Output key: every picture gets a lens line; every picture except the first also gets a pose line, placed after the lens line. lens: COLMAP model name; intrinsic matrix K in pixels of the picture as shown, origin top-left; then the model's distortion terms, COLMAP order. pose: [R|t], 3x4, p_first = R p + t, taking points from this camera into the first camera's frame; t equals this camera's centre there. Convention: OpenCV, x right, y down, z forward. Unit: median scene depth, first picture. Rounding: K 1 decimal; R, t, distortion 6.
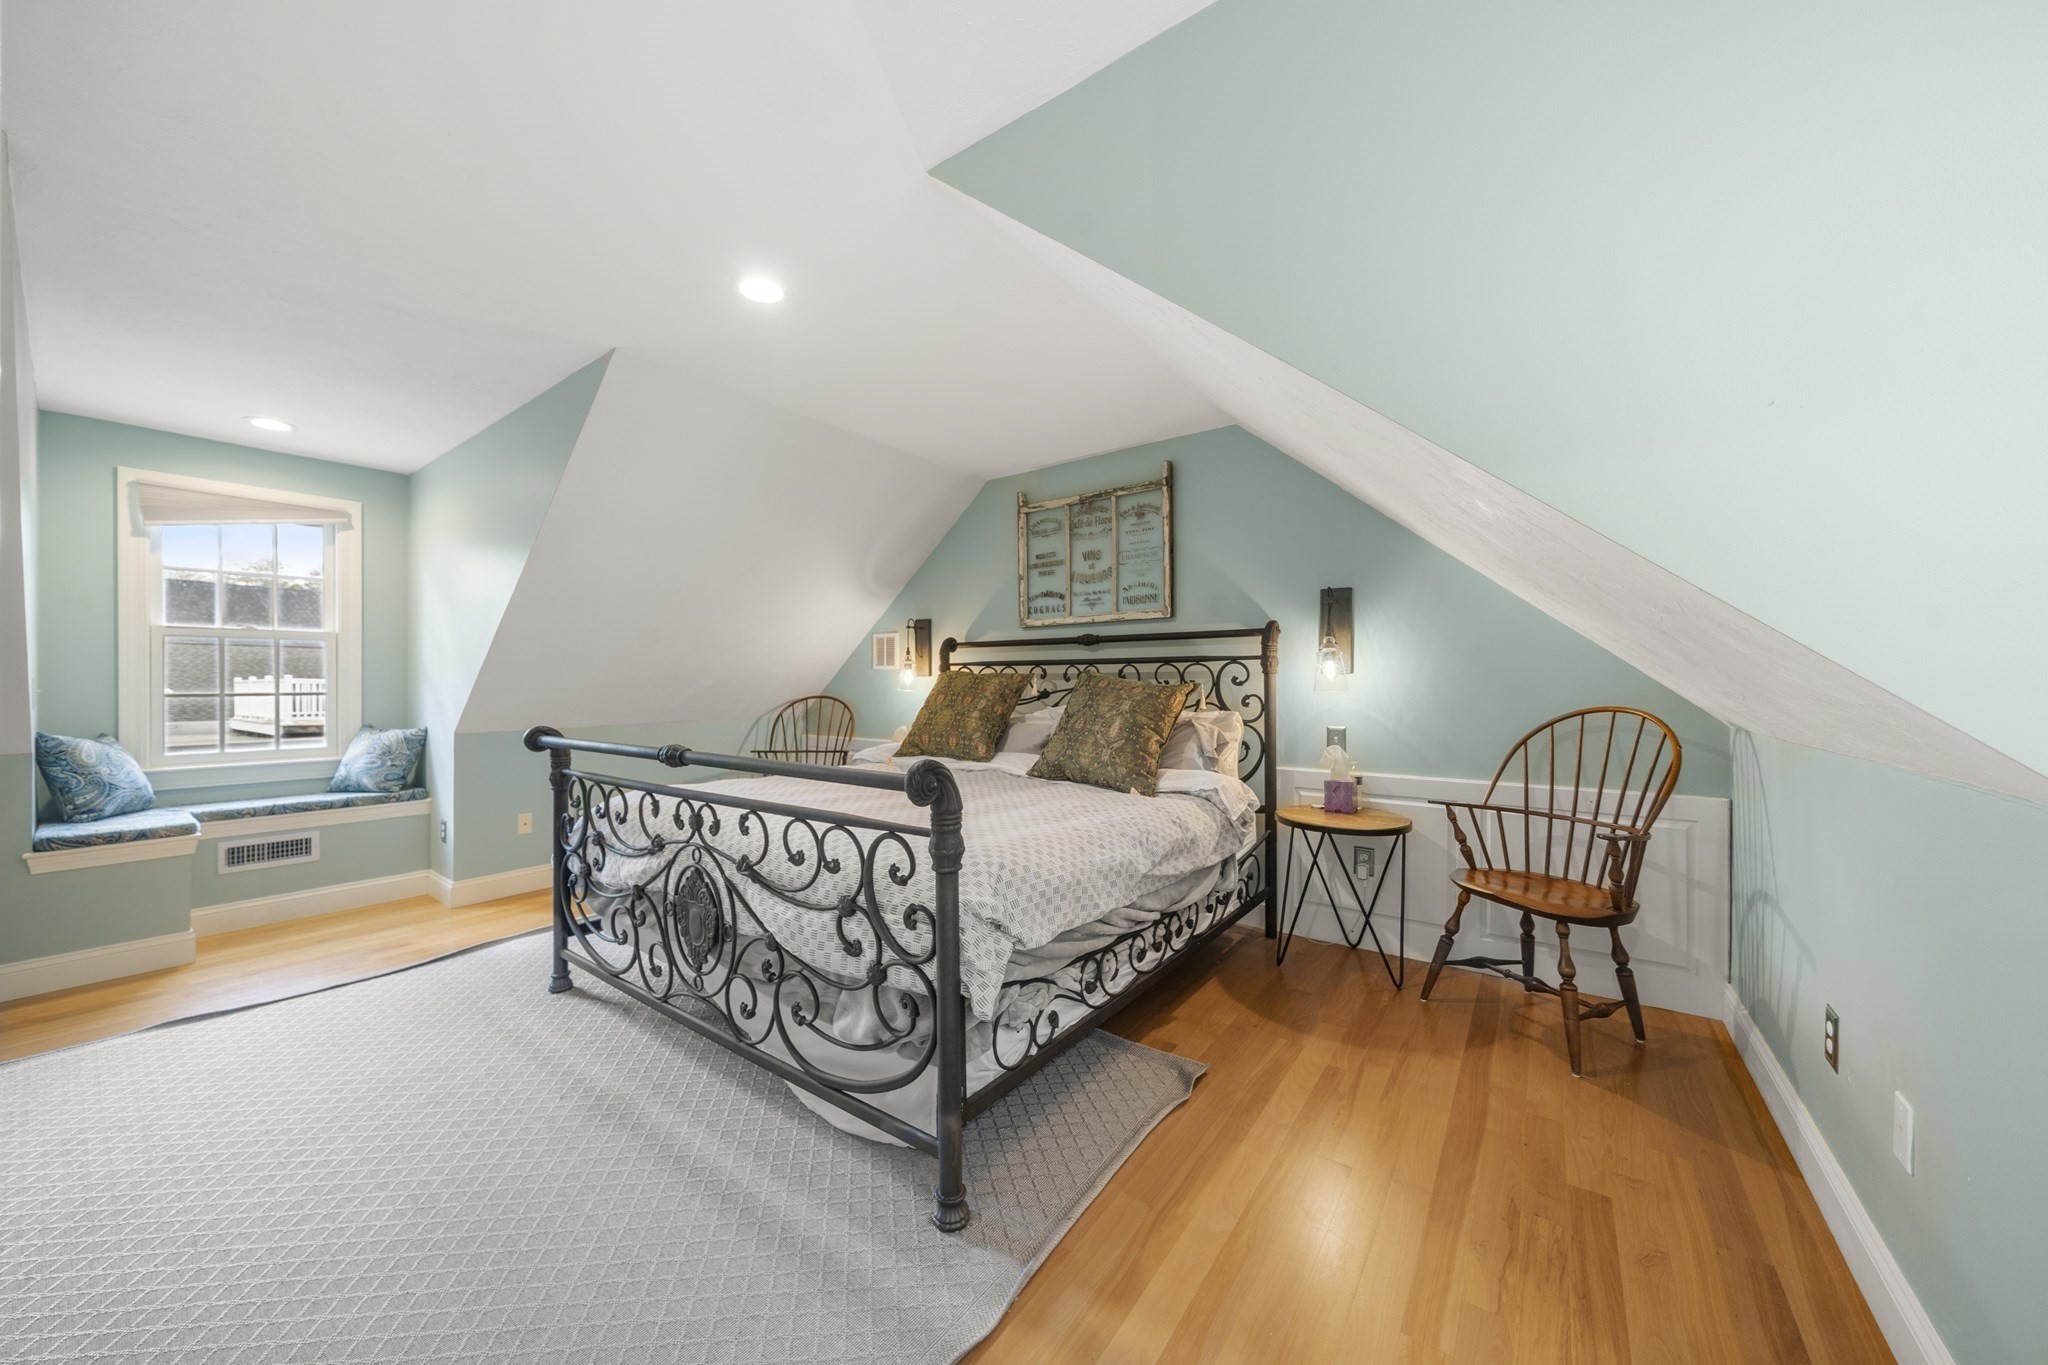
lens RADIAL K [[716.3, 0, 1017.3], [0, 716.3, 689.4], [0, 0, 1]] dist [-0.024920, -0.000019]
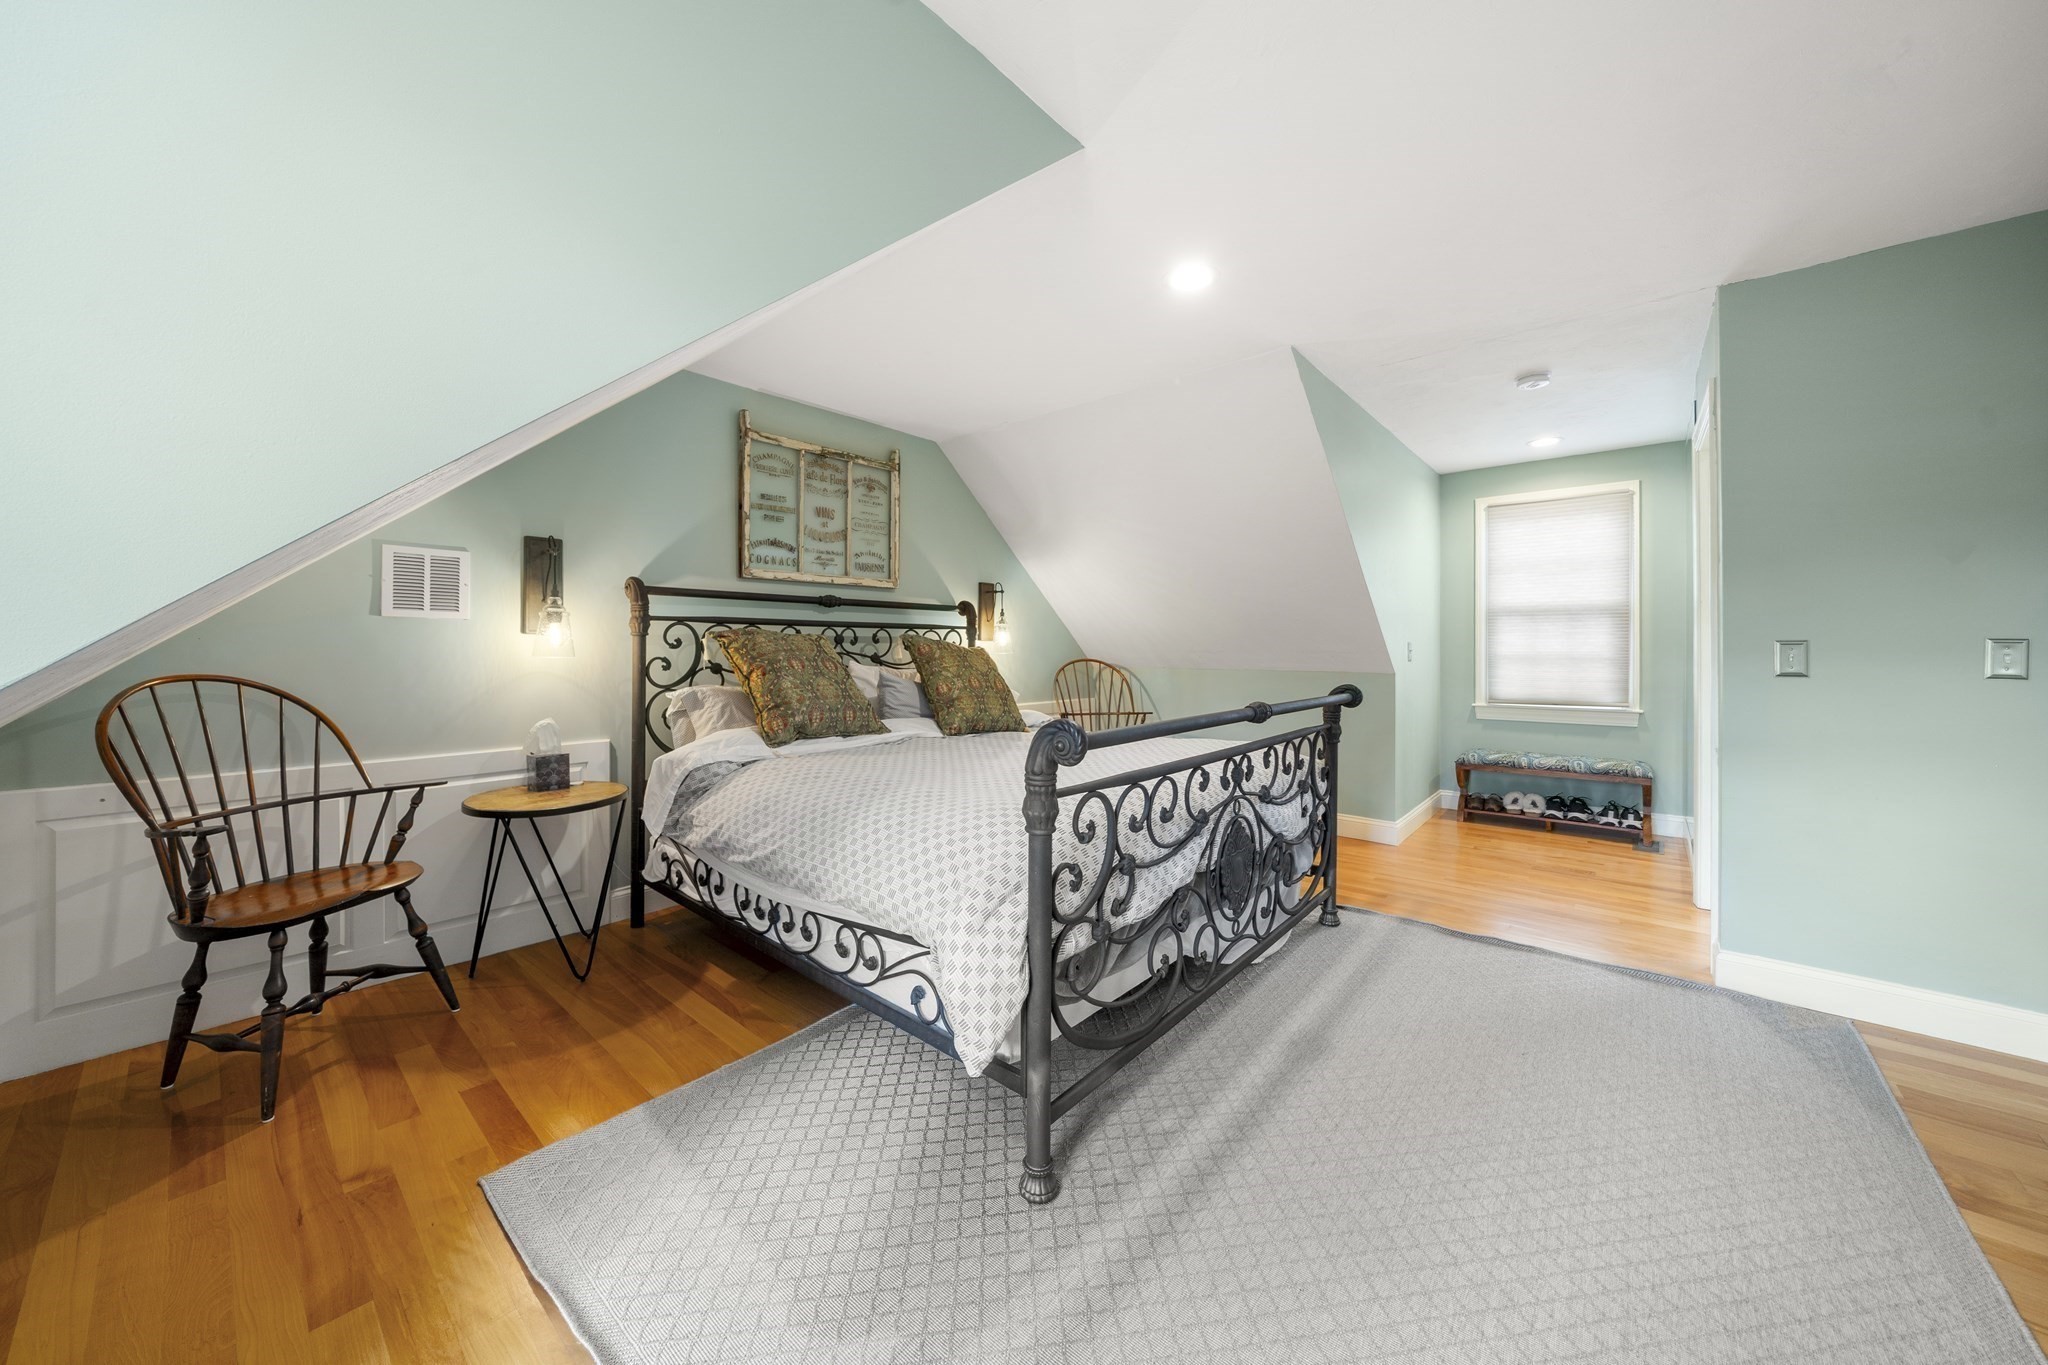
lens RADIAL K [[711.6, 0, 1022.1], [0, 711.6, 630.8], [0, 0, 1]] dist [0.053899, -0.000010]
pose [[0.070153, 0.022865, 0.997274, -0.818143], [0.004936, 0.999717, -0.023268, -0.005986], [-0.997524, 0.006555, 0.070021, 0.663425]]
